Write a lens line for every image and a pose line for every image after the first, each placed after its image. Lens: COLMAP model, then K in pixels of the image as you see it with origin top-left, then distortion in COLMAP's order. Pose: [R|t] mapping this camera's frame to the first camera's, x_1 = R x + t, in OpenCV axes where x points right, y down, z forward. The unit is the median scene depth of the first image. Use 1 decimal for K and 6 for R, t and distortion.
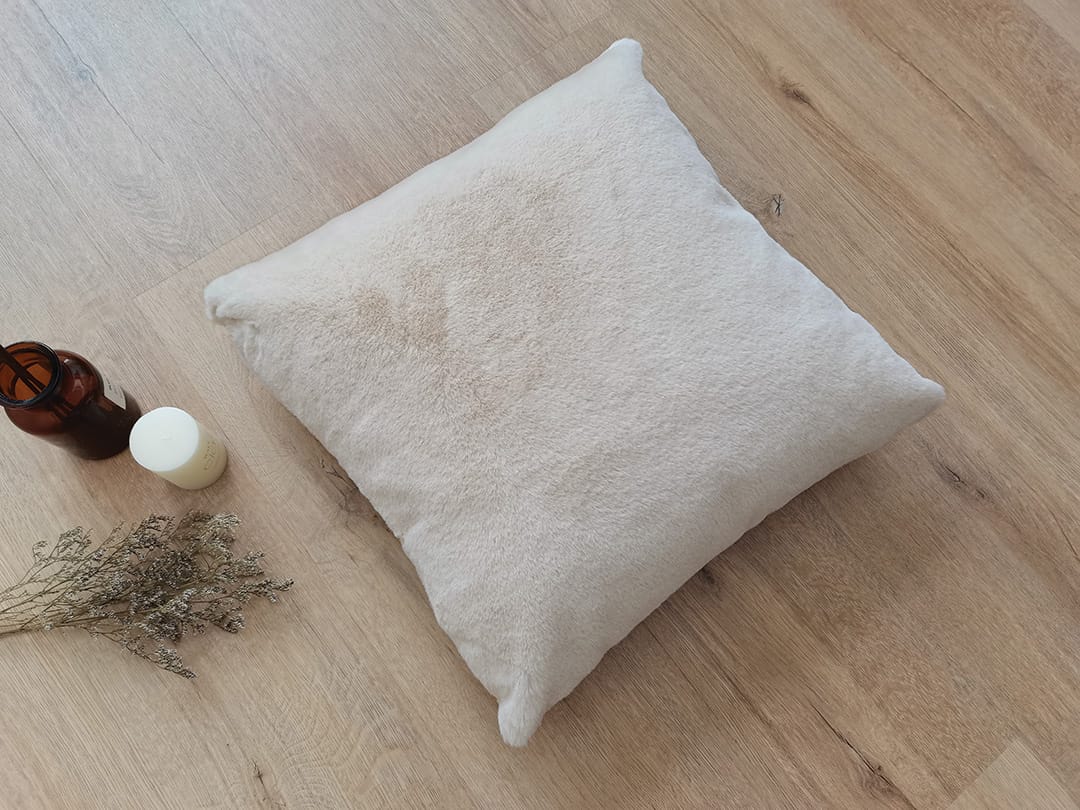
lens RADIAL K [[805.6, 0, 534.3], [0, 805.6, 405.3], [0, 0, 1]] dist [0.012495, -0.011340]
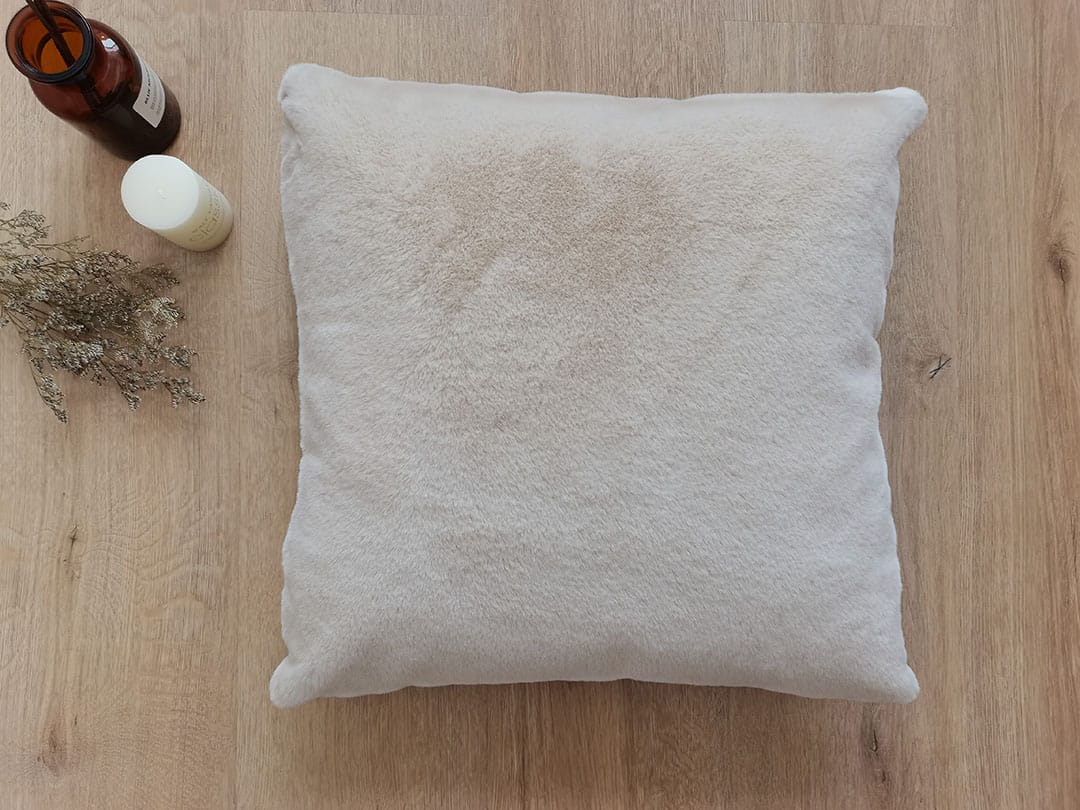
lens RADIAL K [[805.6, 0, 546.5], [0, 805.6, 393.8], [0, 0, 1]] dist [0.012495, -0.011340]
pose [[0.793948, 0.607447, -0.025604, 0.029393], [-0.585658, 0.775419, 0.236073, -0.223853], [0.163256, -0.172435, 0.971398, 0.163825]]
